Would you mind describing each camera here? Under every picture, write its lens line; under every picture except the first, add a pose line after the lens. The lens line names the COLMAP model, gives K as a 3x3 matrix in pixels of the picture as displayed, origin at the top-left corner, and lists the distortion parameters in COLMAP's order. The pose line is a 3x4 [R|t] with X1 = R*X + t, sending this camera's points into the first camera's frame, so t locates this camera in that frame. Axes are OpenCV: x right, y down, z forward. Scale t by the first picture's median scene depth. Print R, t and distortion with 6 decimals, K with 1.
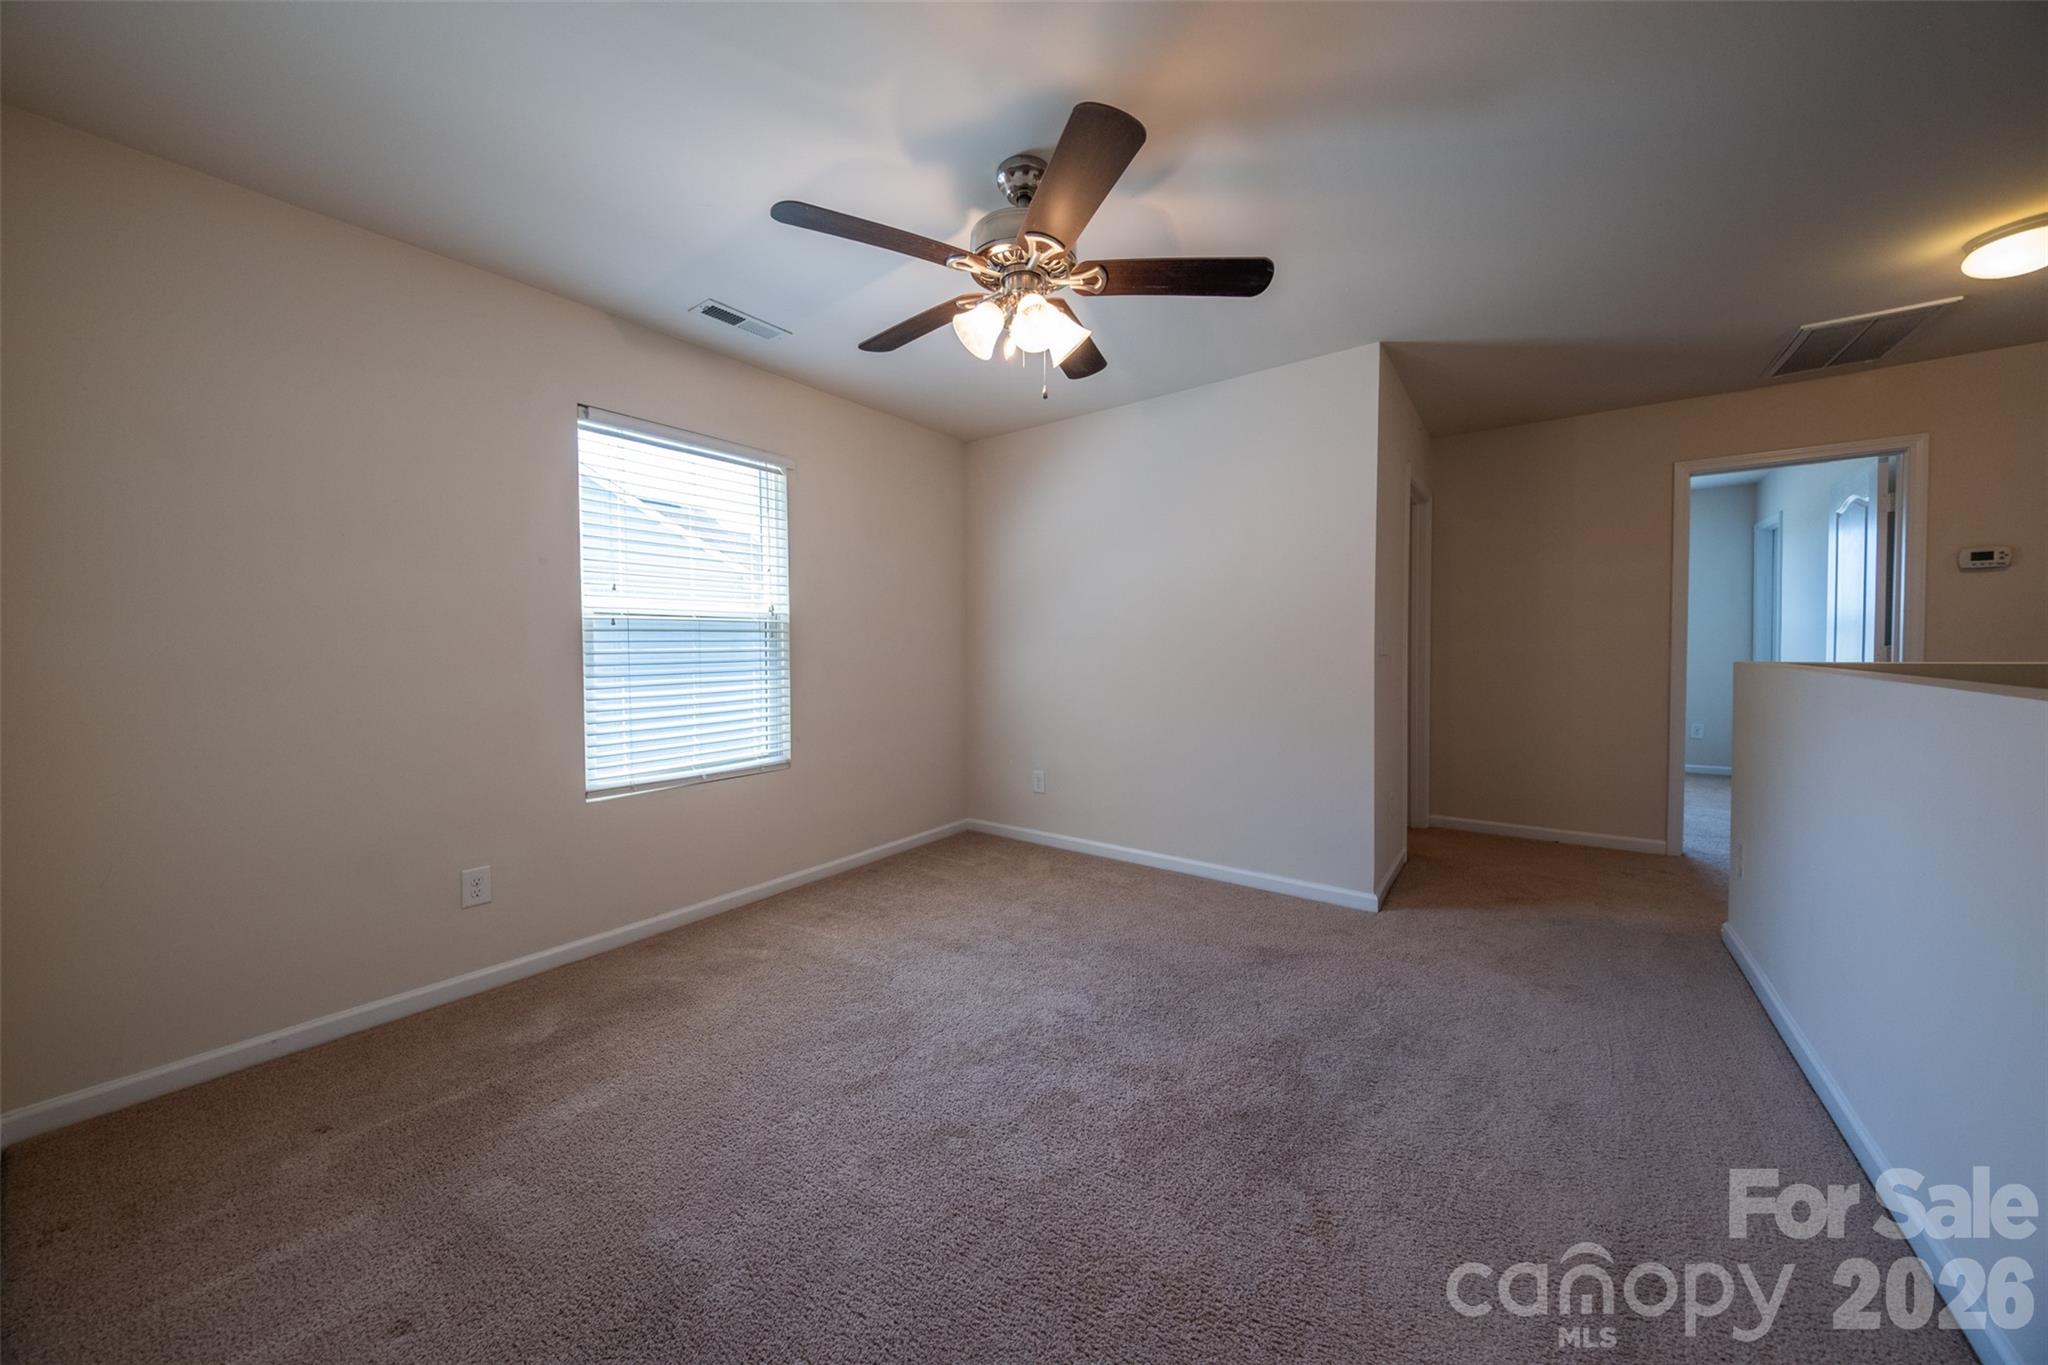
lens RADIAL K [[701.3, 0, 1021.0], [0, 701.3, 663.0], [0, 0, 1]] dist [0.043334, -0.026719]
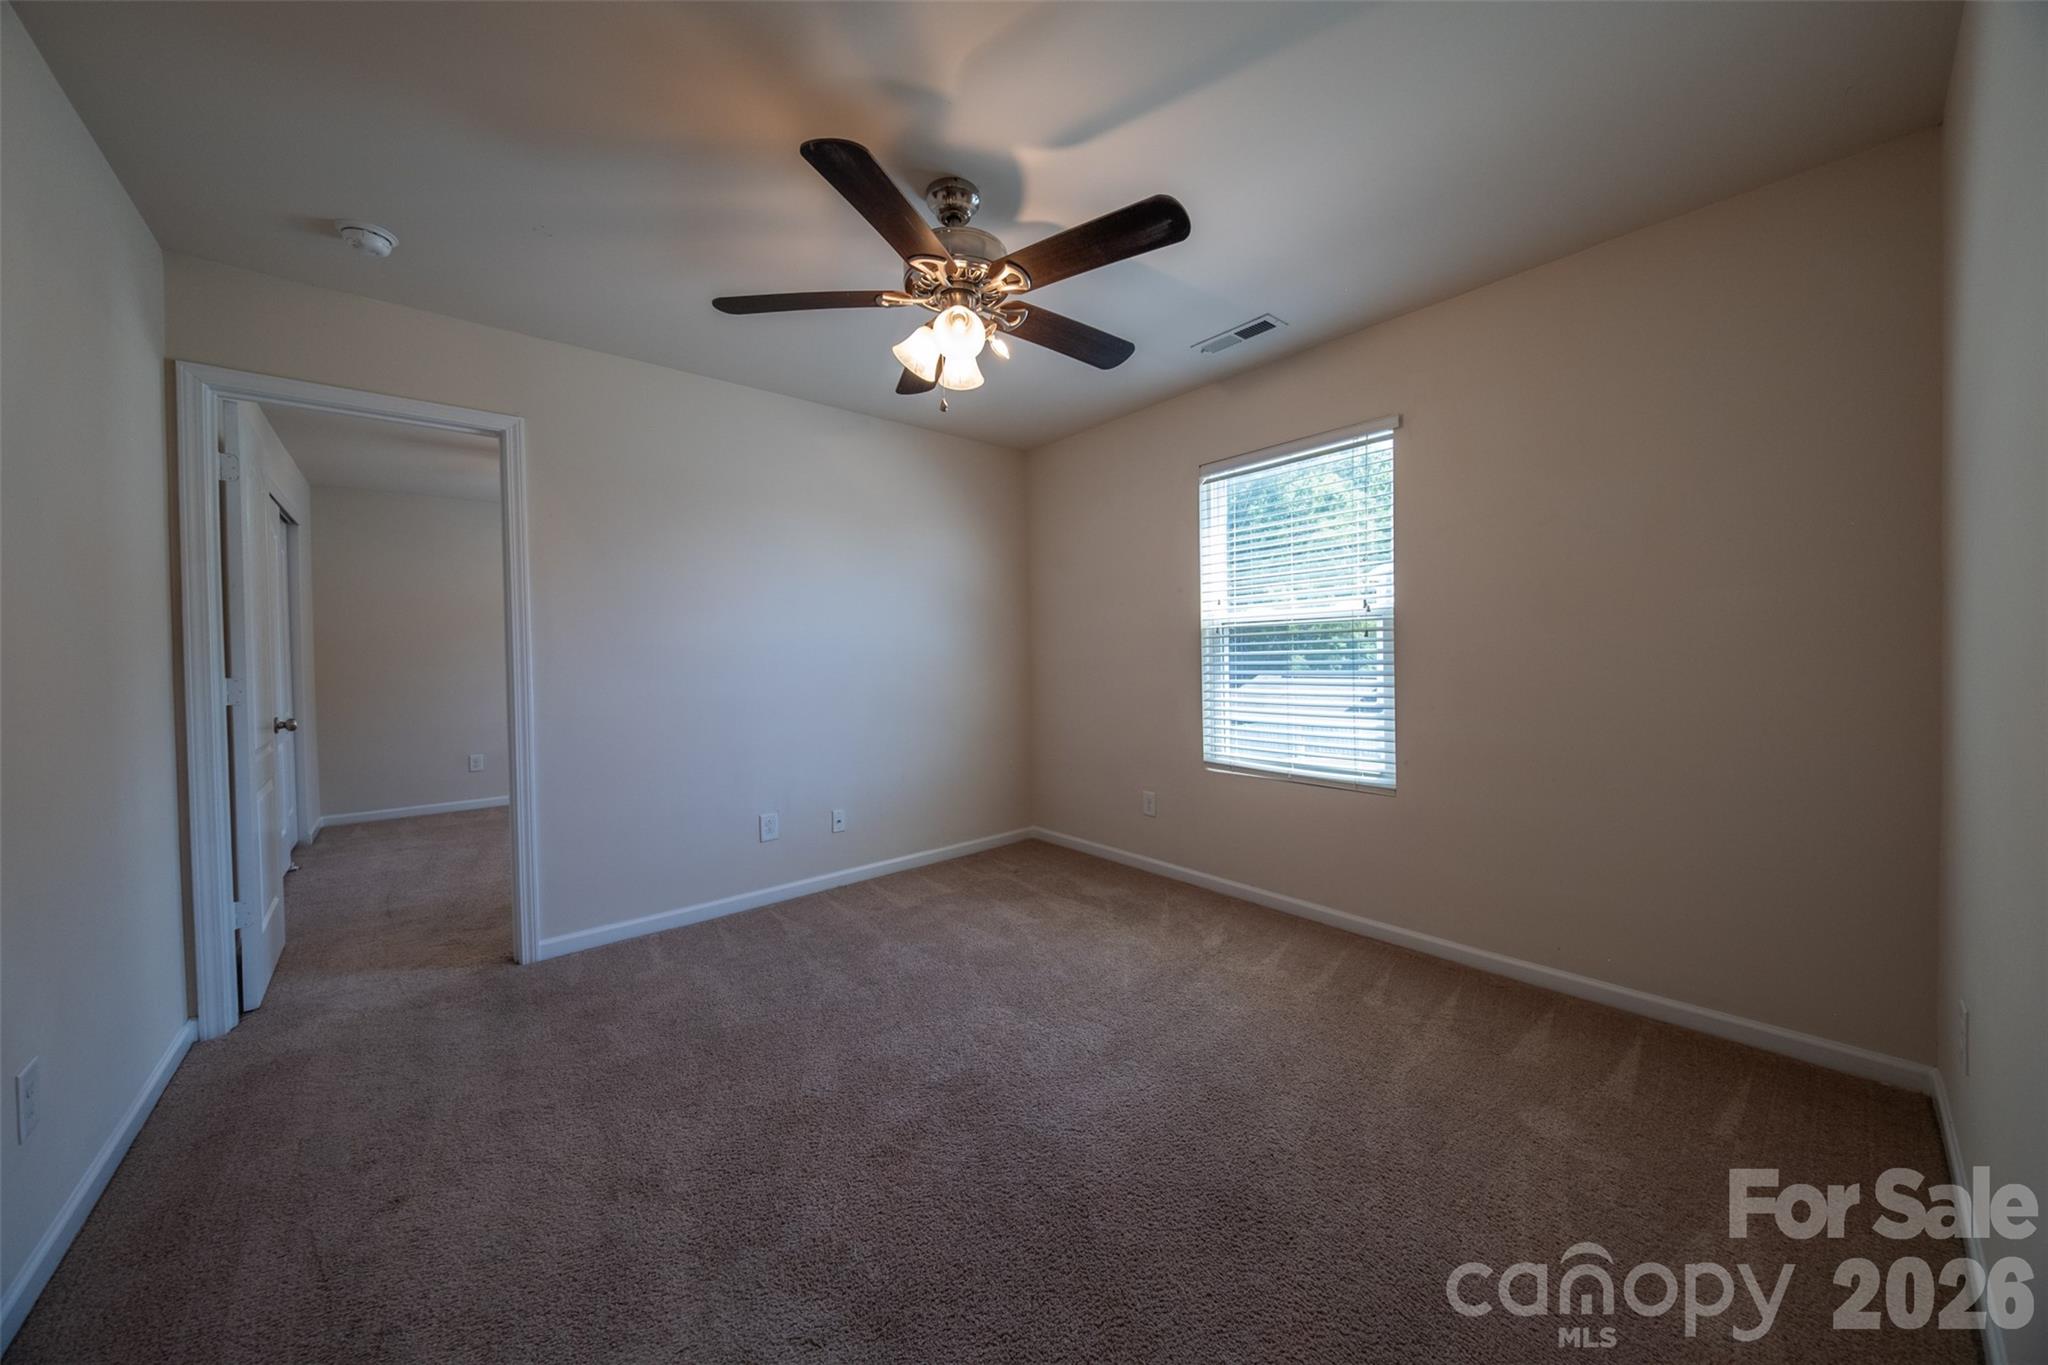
lens RADIAL K [[701.3, 0, 1021.0], [0, 701.3, 663.0], [0, 0, 1]] dist [0.043334, -0.026719]
pose [[-0.242693, 0.021802, -0.969858, 0.715125], [-0.003887, 0.999718, 0.023446, -0.028515], [0.970095, 0.009460, -0.242539, 0.977736]]
